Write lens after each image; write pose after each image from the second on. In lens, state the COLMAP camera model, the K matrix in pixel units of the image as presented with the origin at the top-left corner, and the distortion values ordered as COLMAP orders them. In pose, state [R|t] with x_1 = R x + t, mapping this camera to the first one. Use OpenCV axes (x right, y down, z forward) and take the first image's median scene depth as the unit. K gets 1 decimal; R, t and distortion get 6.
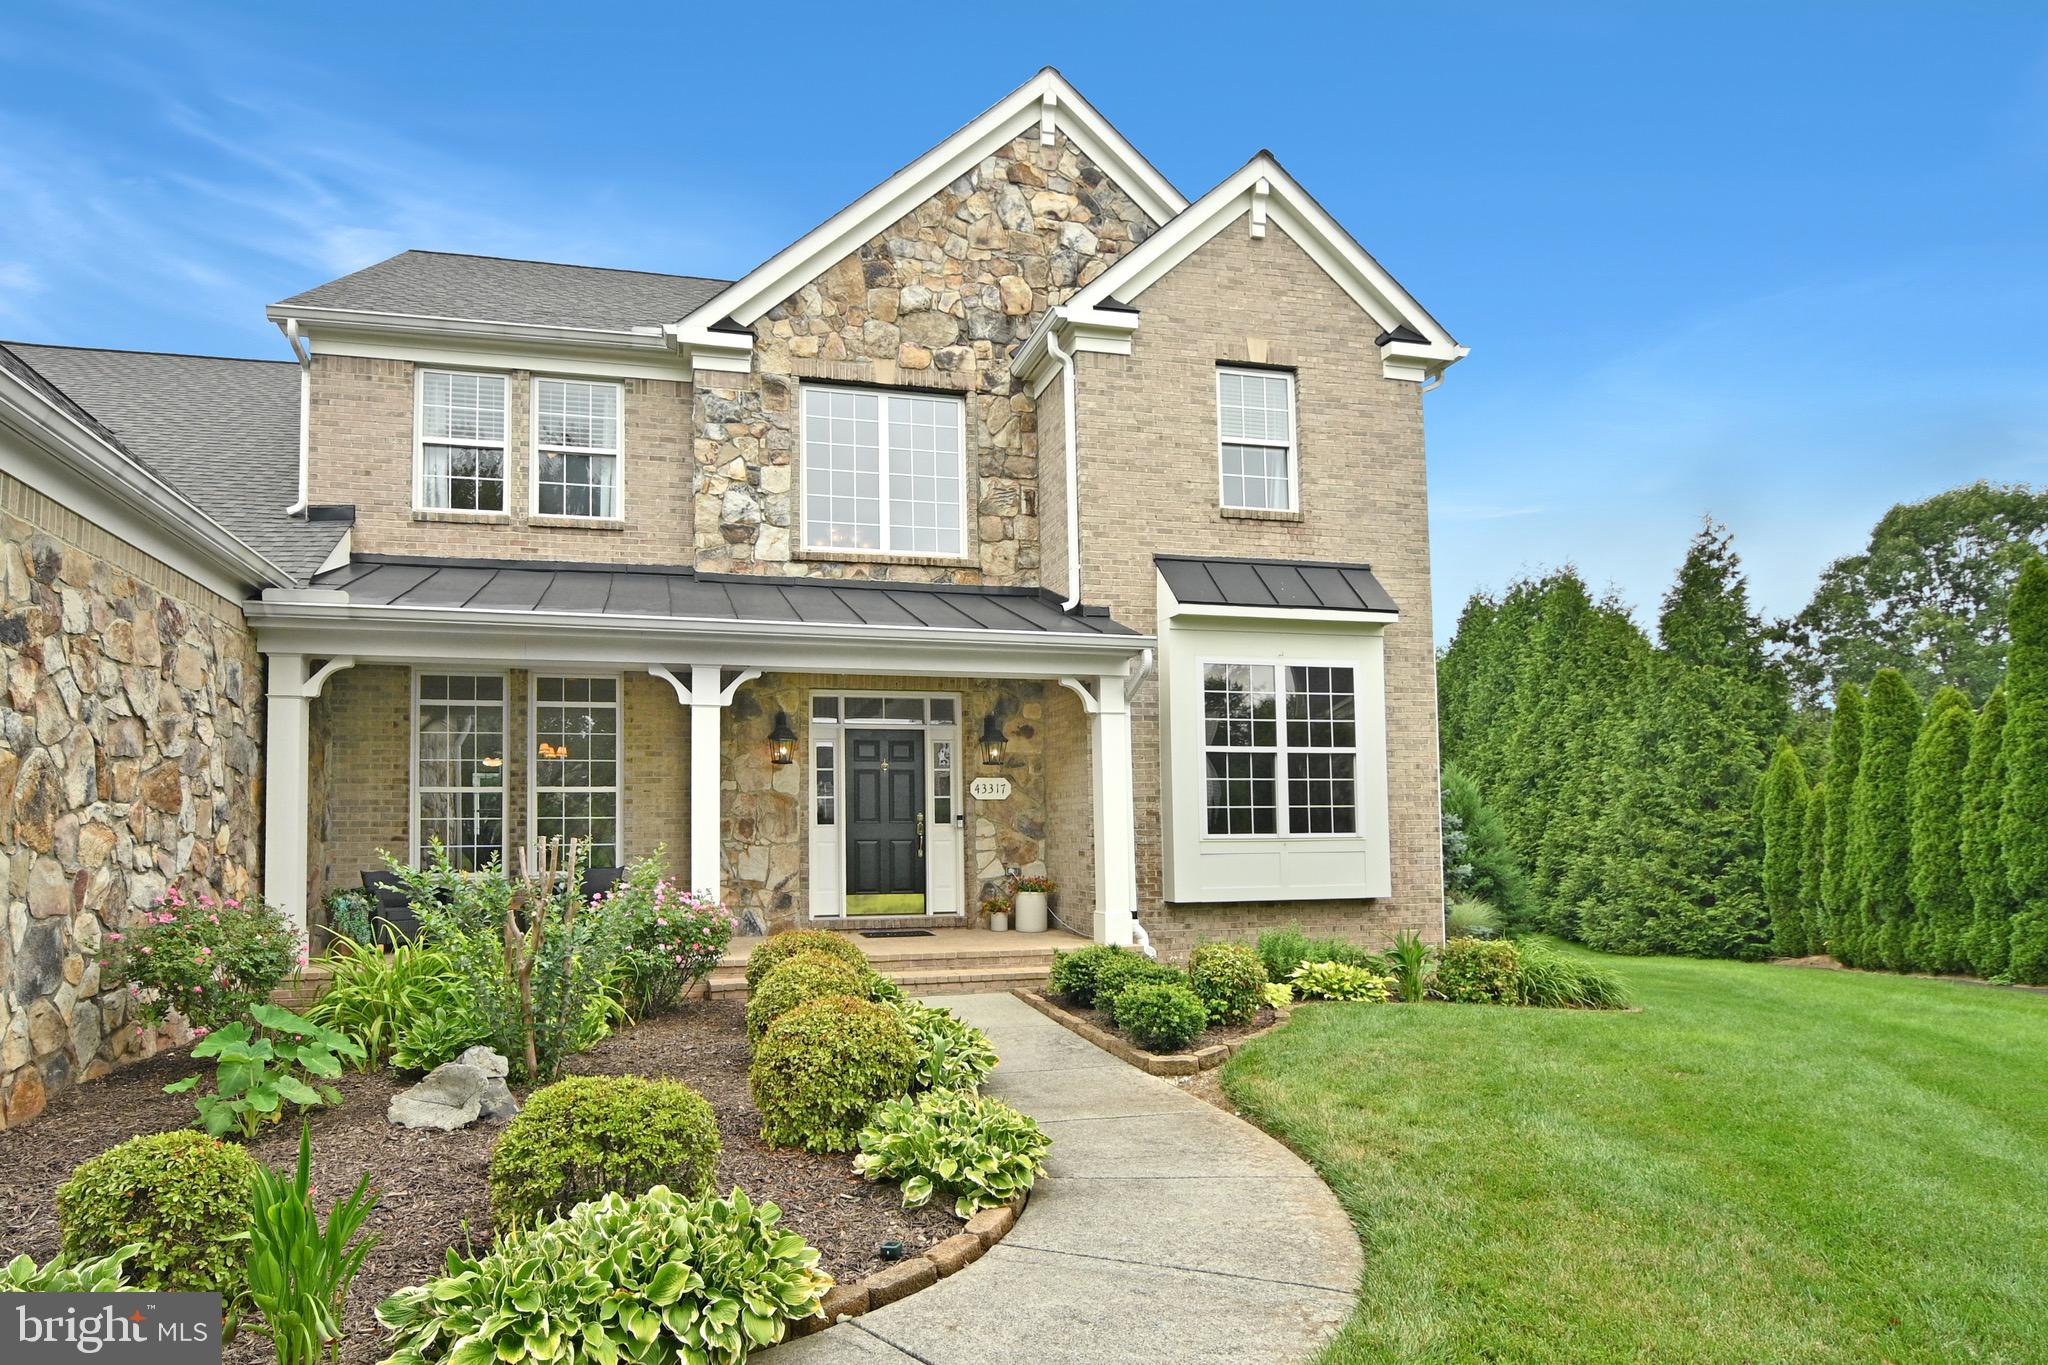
lens RADIAL K [[1373.6, 0, 1018.8], [0, 1373.6, 780.5], [0, 0, 1]] dist [-0.005181, -0.001795]
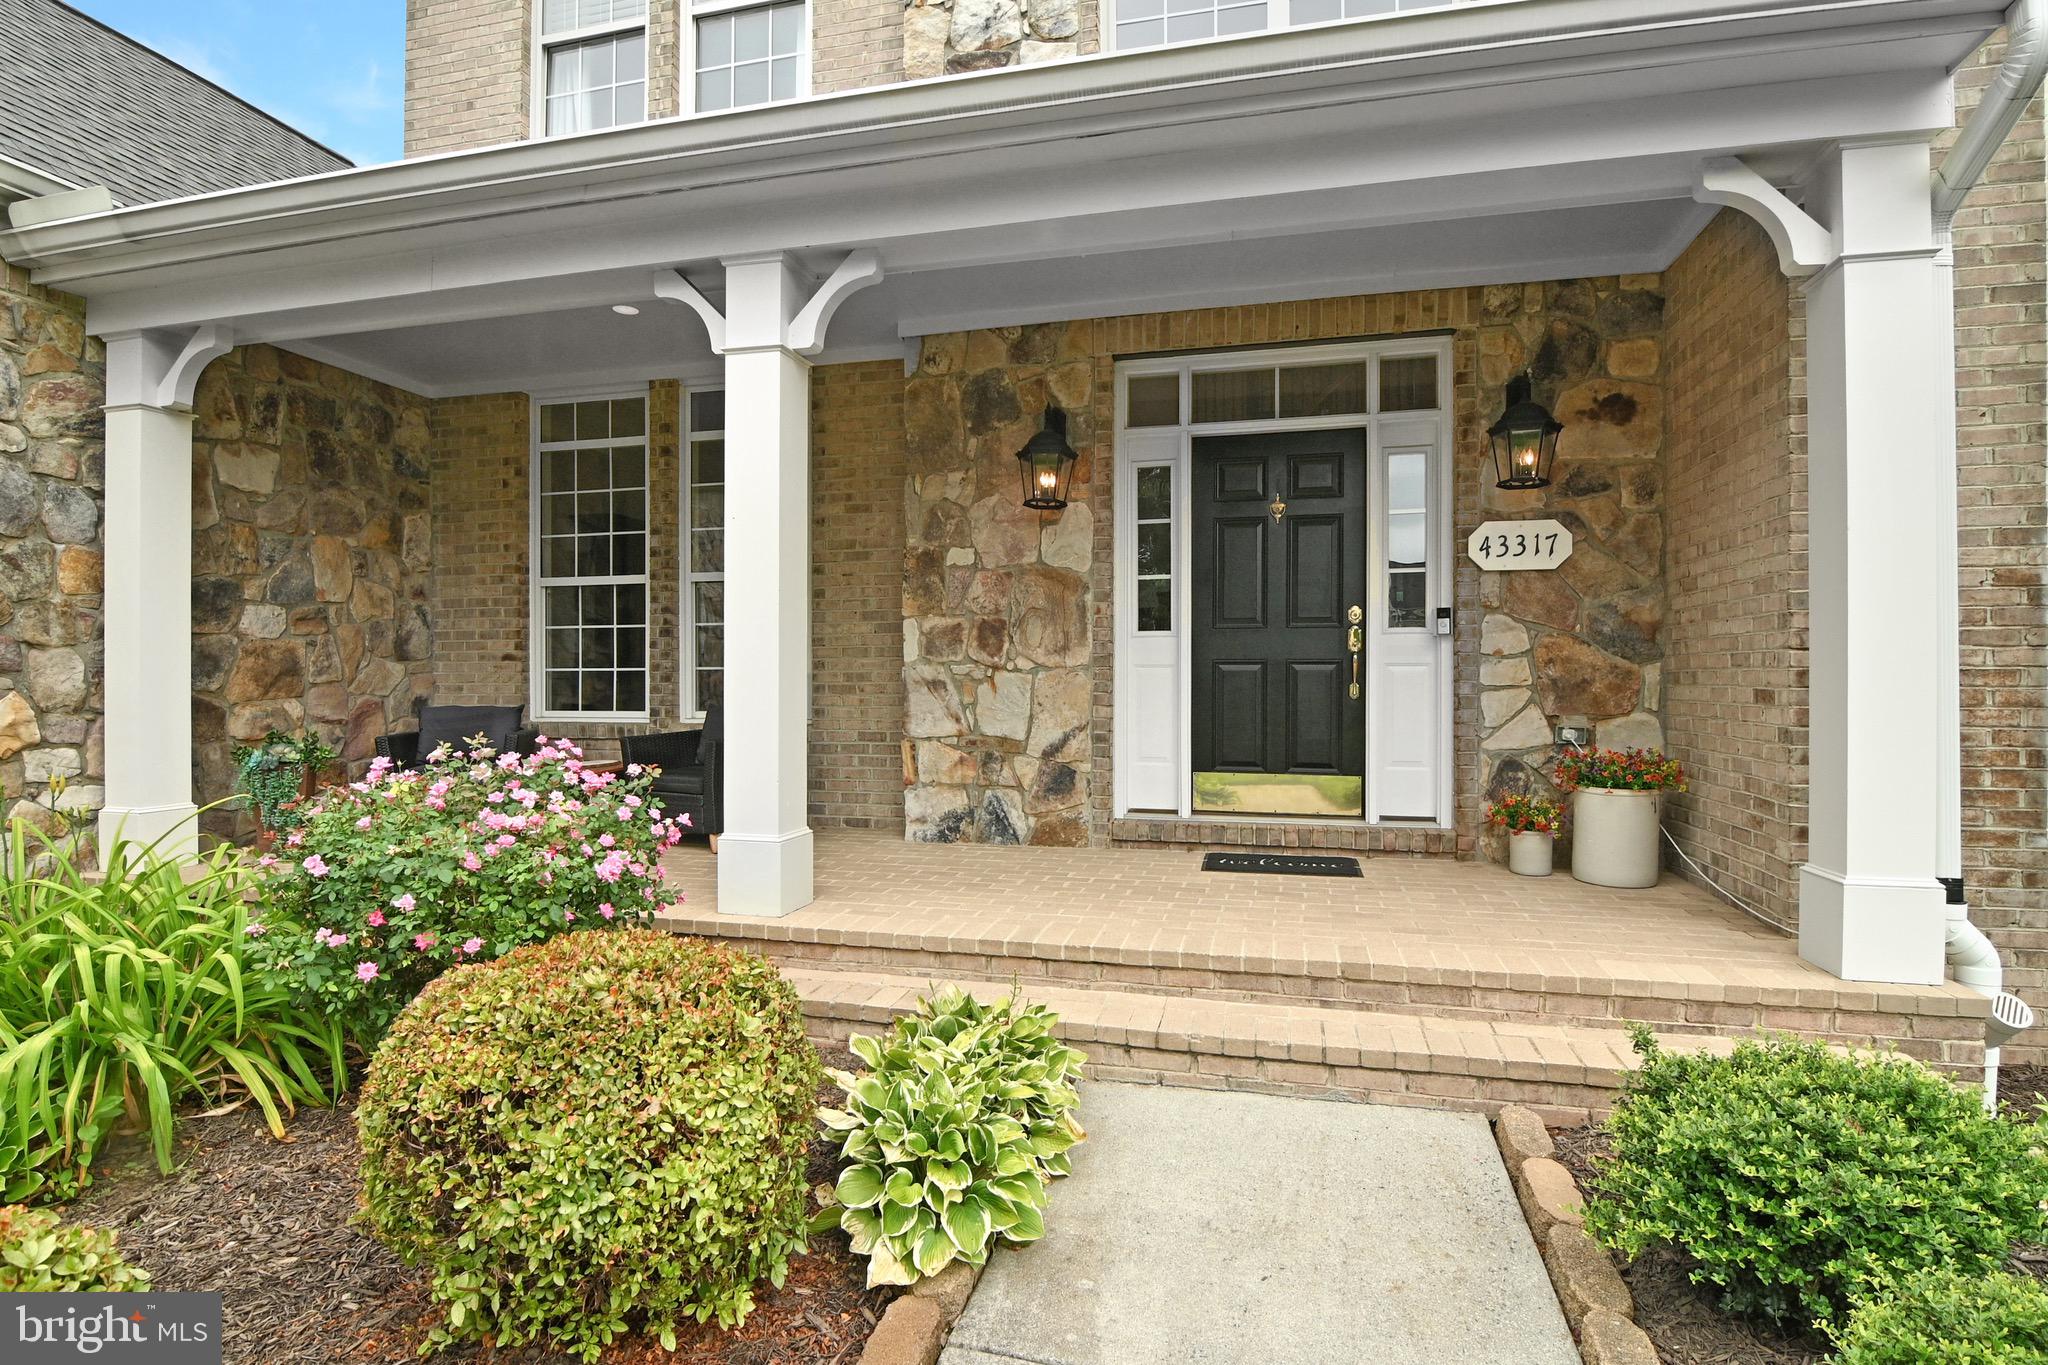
lens RADIAL K [[1071.6, 0, 1027.2], [0, 1071.6, 707.3], [0, 0, 1]] dist [-0.002515, -0.018965]
pose [[0.847391, 0.021367, -0.530540, 0.028647], [0.013874, 0.997958, 0.062351, 0.034054], [0.530789, -0.060196, 0.845364, 0.625792]]
